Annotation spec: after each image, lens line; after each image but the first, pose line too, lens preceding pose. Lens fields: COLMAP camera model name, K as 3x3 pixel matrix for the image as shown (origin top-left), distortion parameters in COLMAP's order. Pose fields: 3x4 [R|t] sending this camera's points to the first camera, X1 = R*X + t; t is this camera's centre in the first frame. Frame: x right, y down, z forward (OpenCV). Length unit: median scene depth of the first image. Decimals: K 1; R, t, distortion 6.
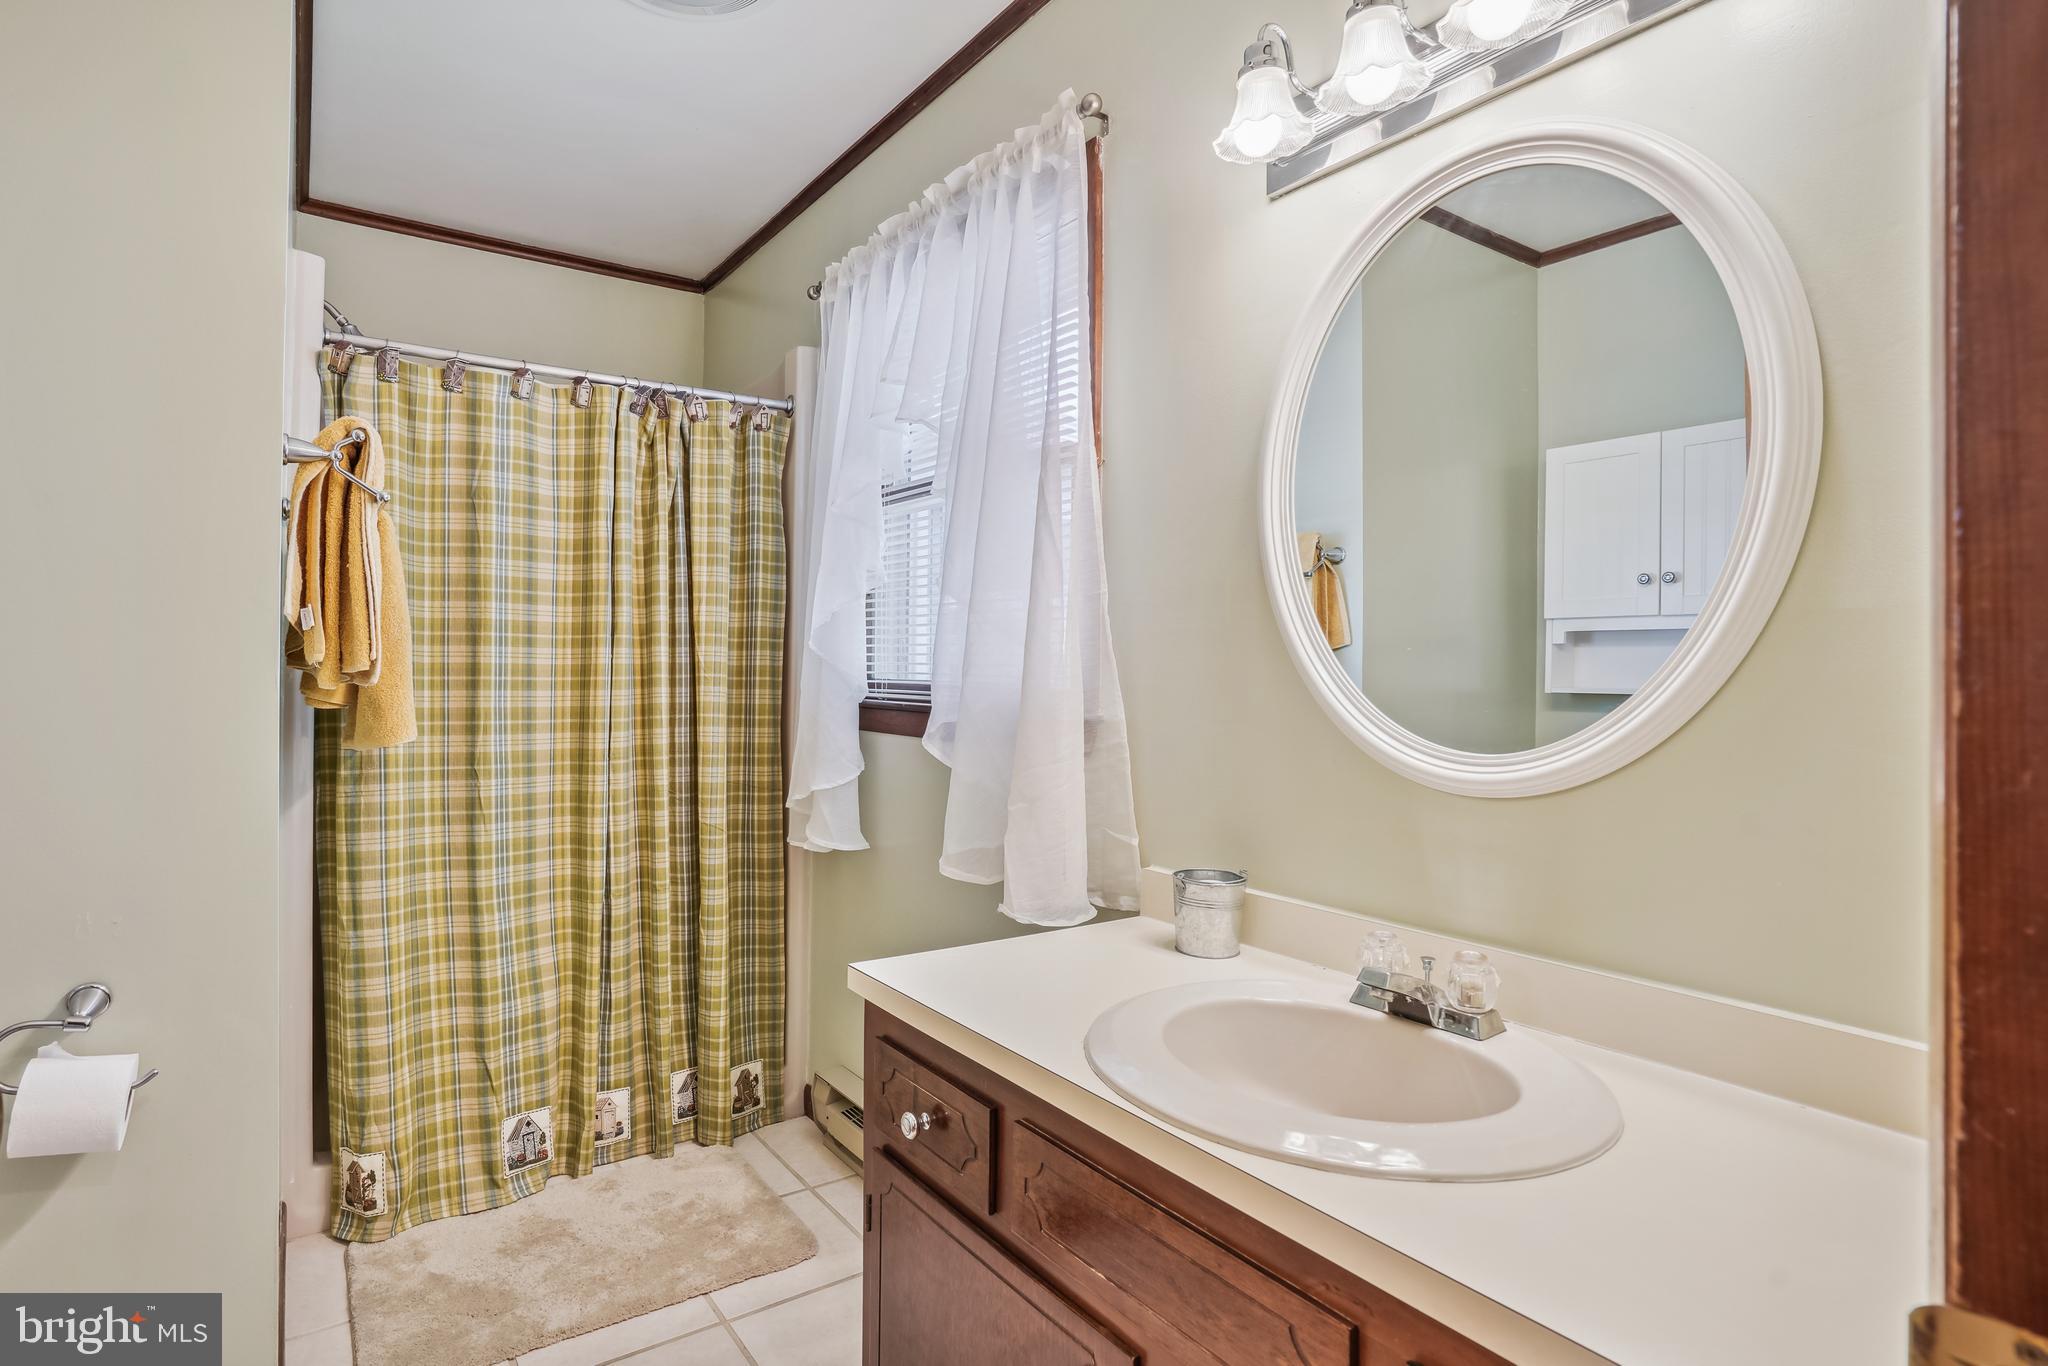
lens RADIAL K [[947.0, 0, 1031.7], [0, 947.0, 680.0], [0, 0, 1]] dist [-0.040622, 0.017724]
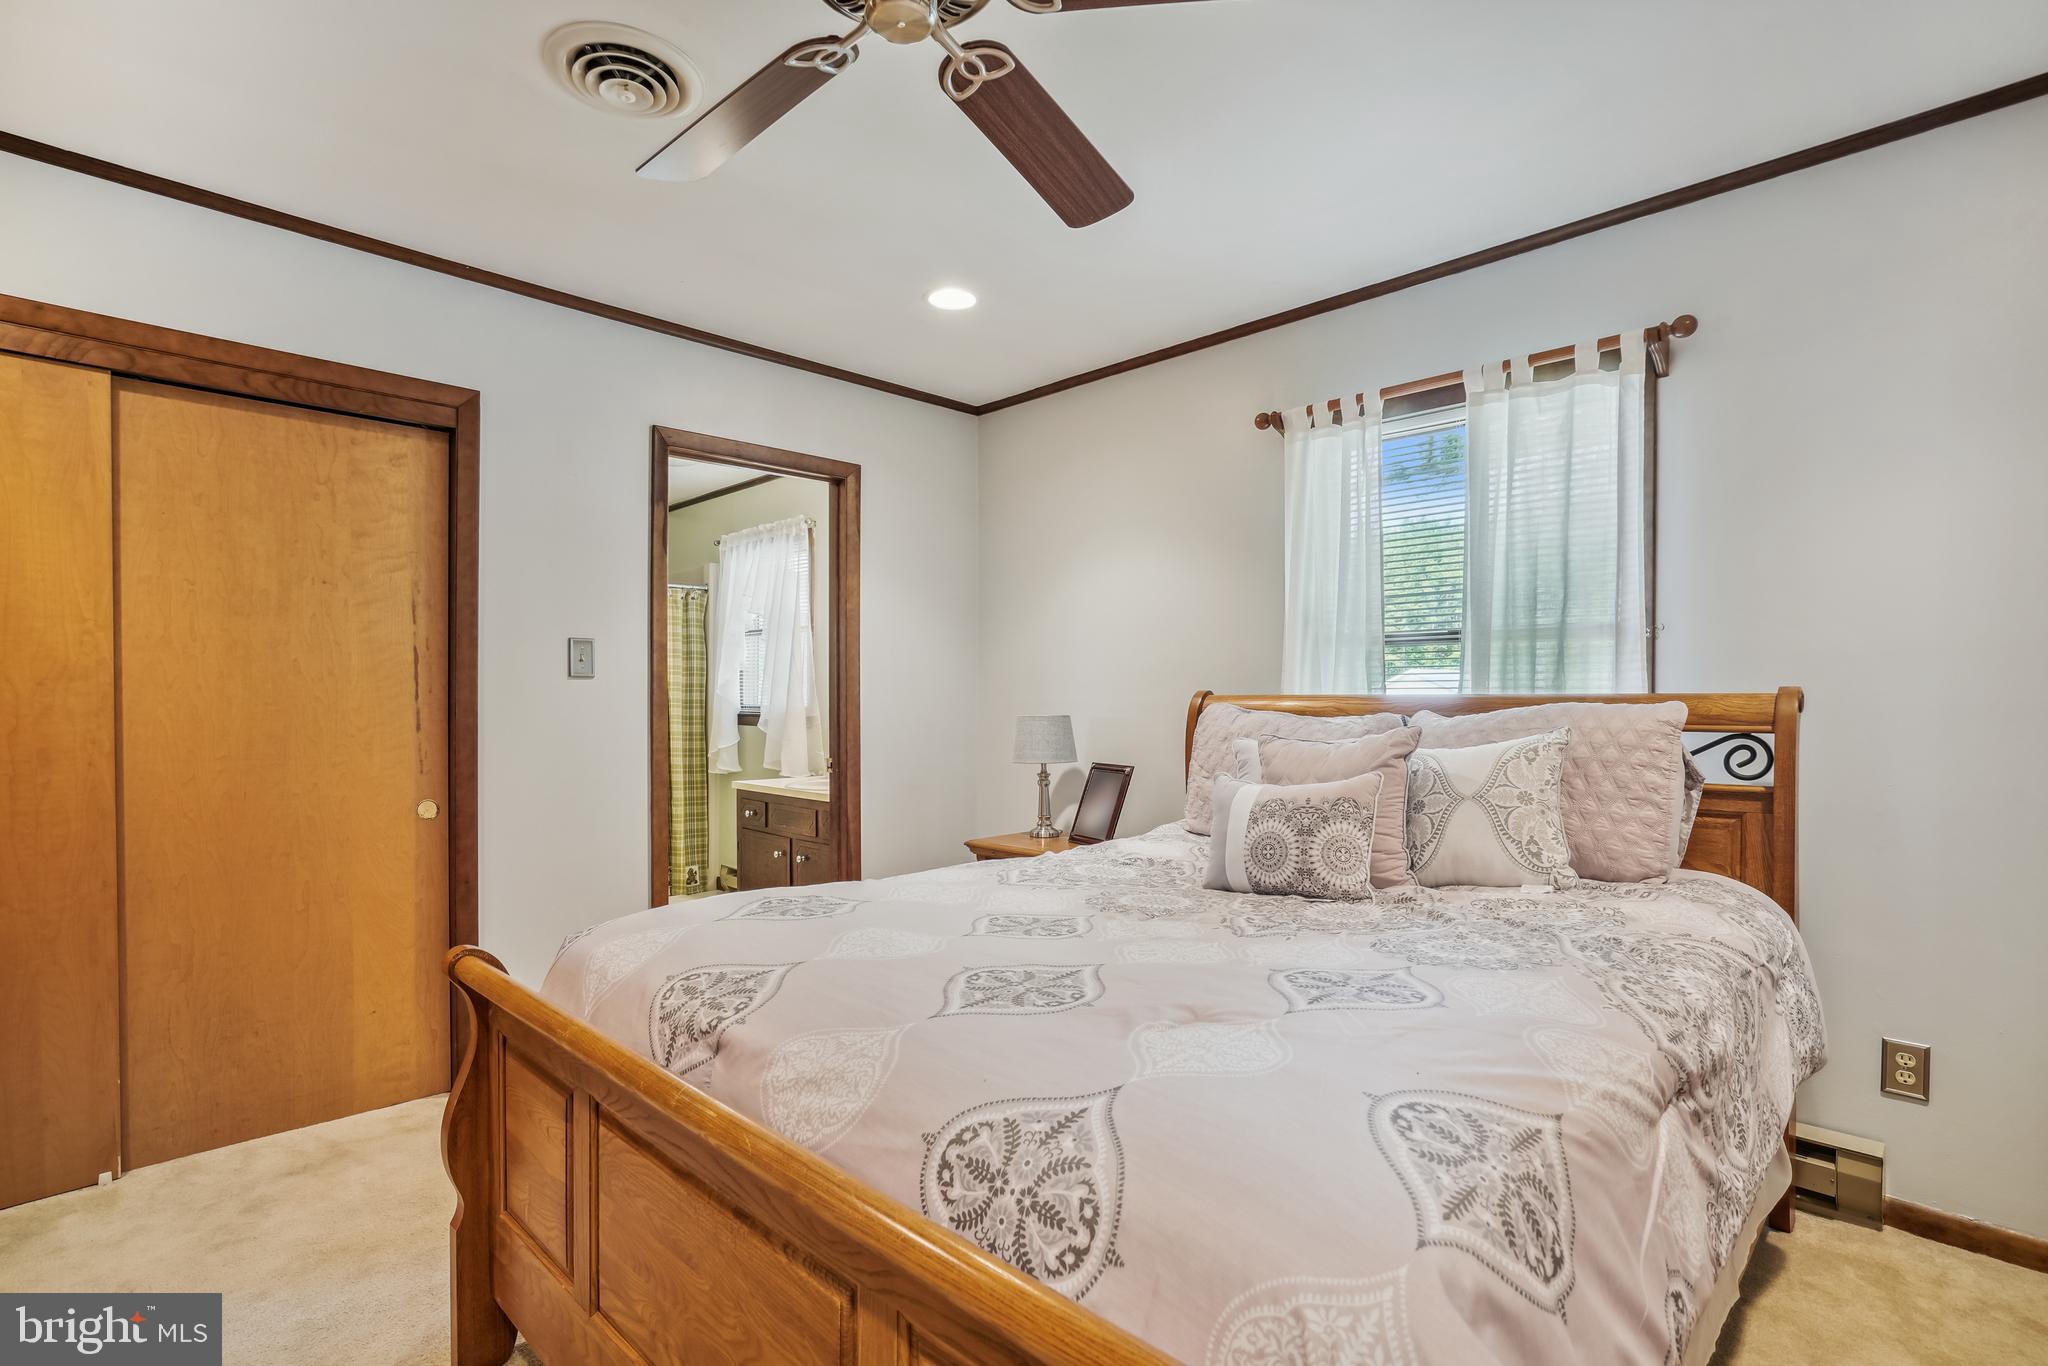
lens RADIAL K [[947.0, 0, 1007.1], [0, 947.0, 701.1], [0, 0, 1]] dist [-0.040622, 0.017724]
pose [[0.996371, -0.011461, 0.084339, 0.303255], [0.011194, 0.999931, 0.003639, -0.011135], [-0.084375, -0.002681, 0.996430, -1.477336]]
